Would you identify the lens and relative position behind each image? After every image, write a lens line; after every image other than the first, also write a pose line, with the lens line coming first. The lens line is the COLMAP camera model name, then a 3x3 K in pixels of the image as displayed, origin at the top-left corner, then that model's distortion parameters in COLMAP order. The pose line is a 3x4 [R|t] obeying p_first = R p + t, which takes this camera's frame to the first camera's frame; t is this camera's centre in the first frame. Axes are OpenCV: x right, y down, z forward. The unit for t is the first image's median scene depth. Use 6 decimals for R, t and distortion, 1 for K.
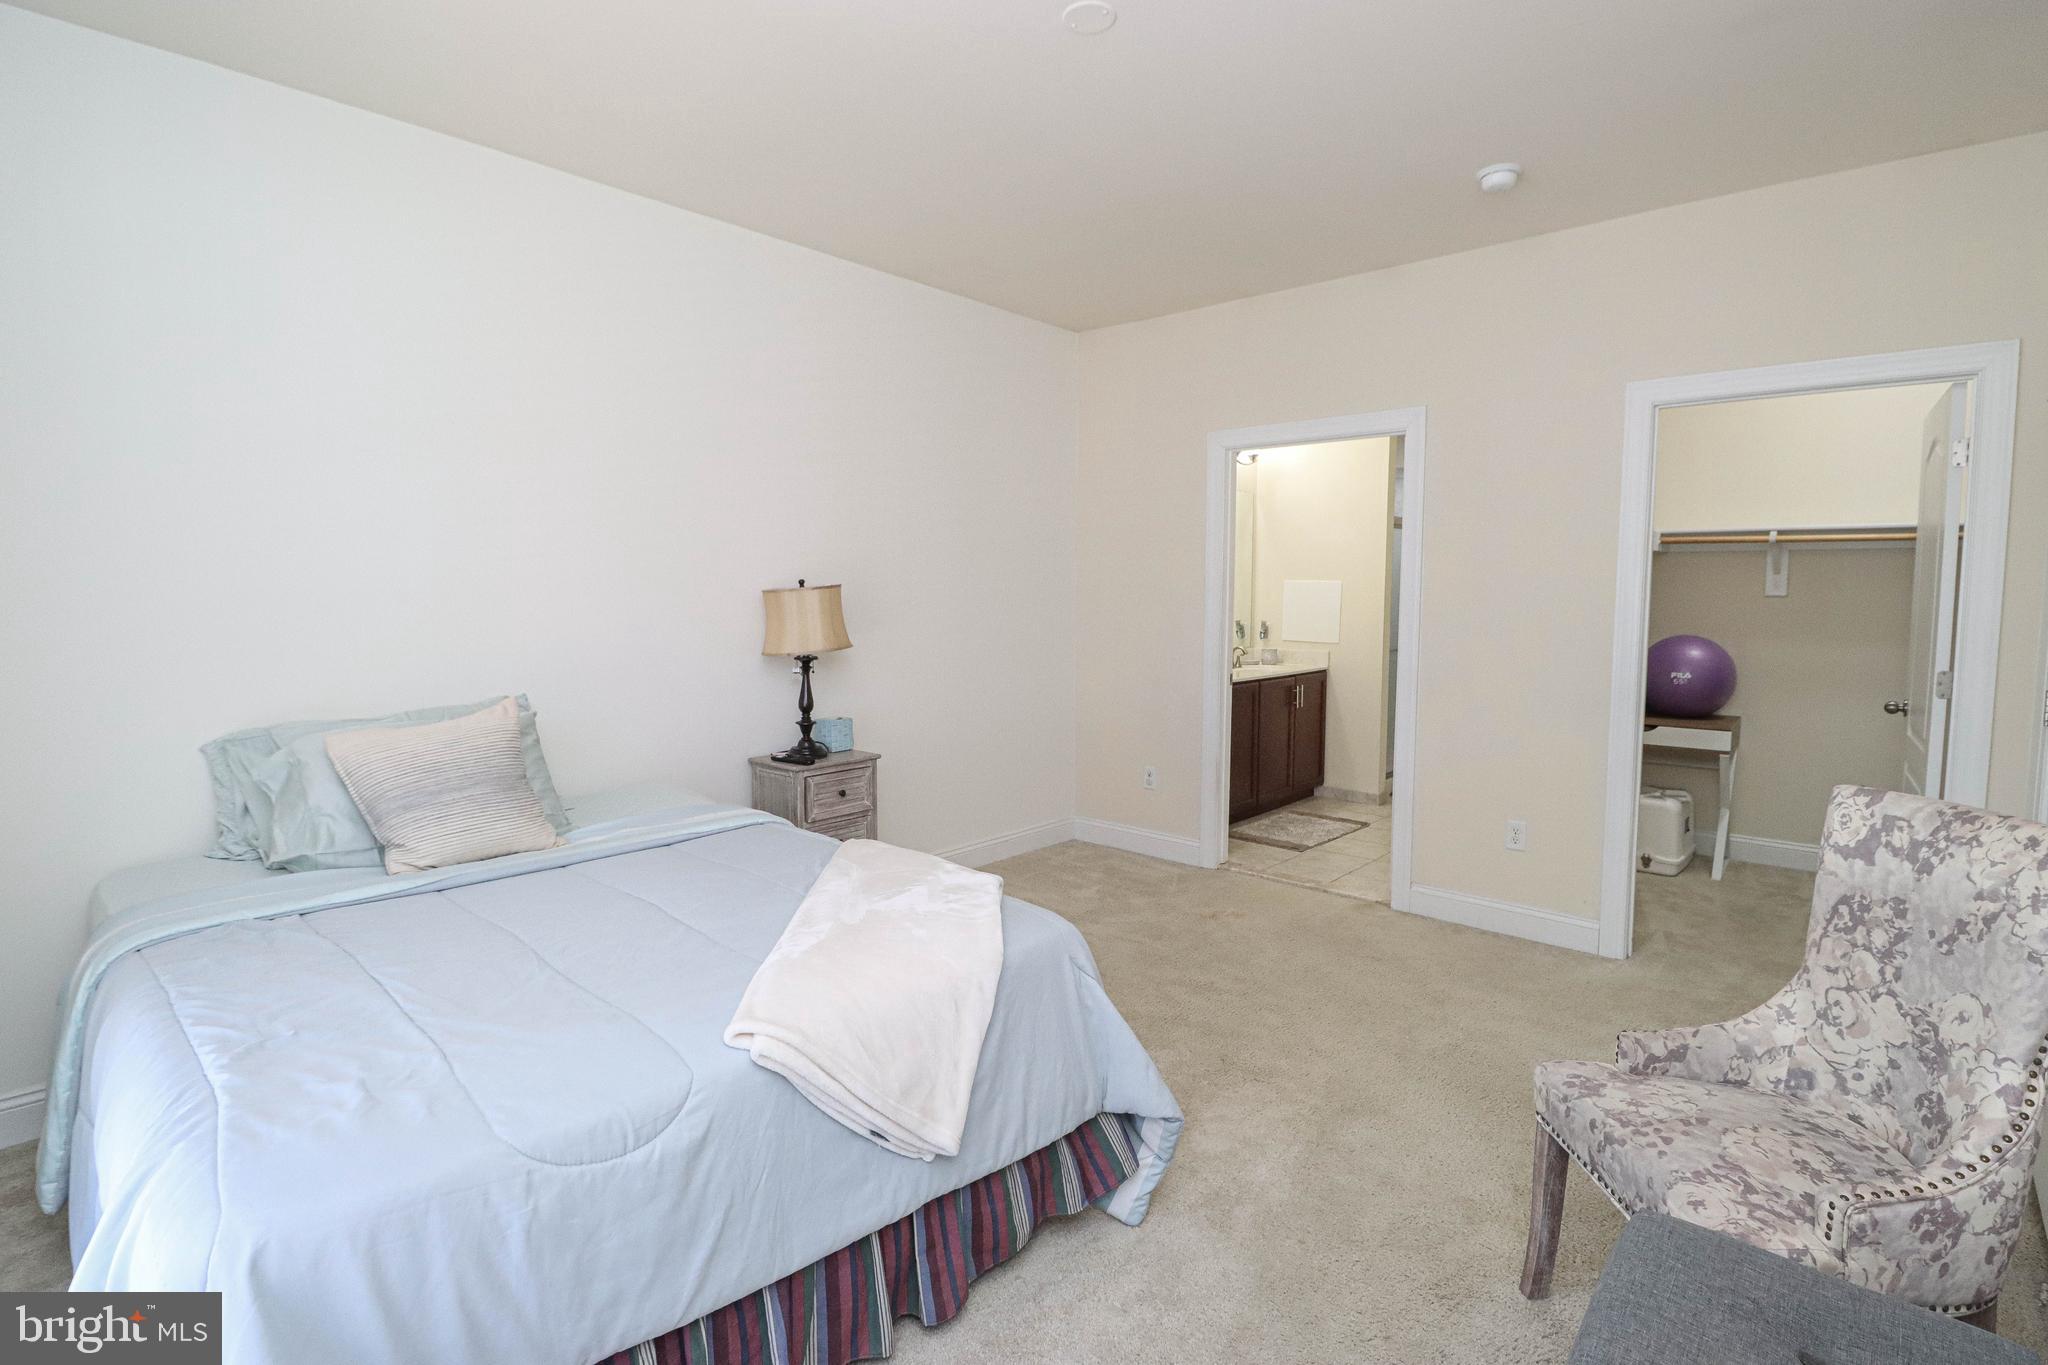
lens RADIAL K [[957.3, 0, 1014.5], [0, 957.3, 683.9], [0, 0, 1]] dist [-0.011546, -0.006078]
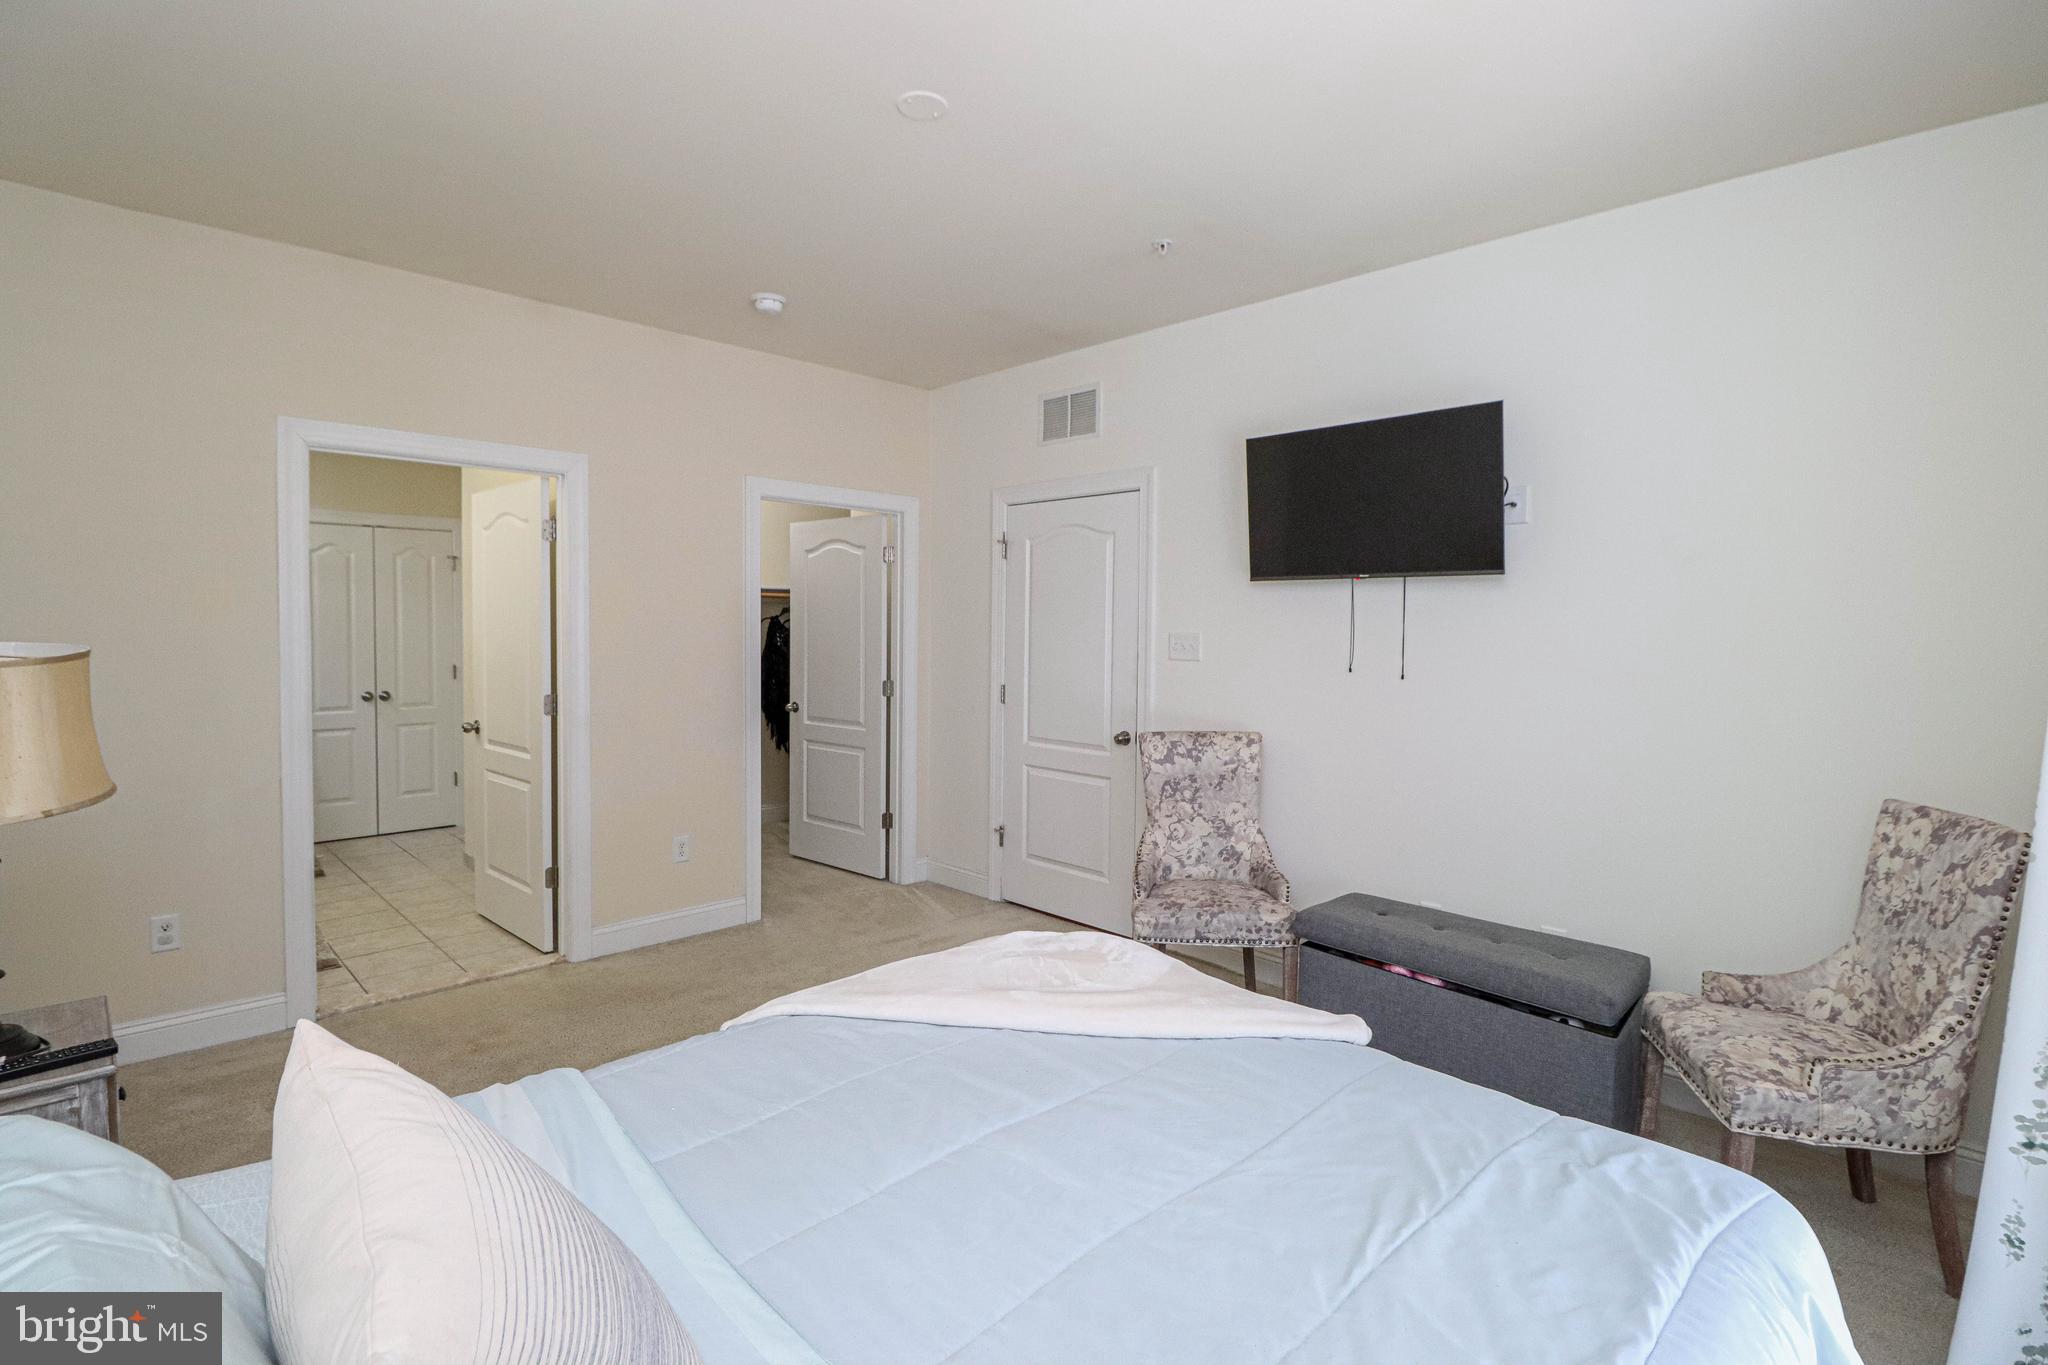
lens RADIAL K [[957.3, 0, 1013.0], [0, 957.3, 667.0], [0, 0, 1]] dist [-0.011546, -0.006078]
pose [[0.060164, -0.026366, 0.997840, -1.375687], [0.081574, 0.996437, 0.021410, -0.118087], [-0.994850, 0.080110, 0.062101, 1.217193]]
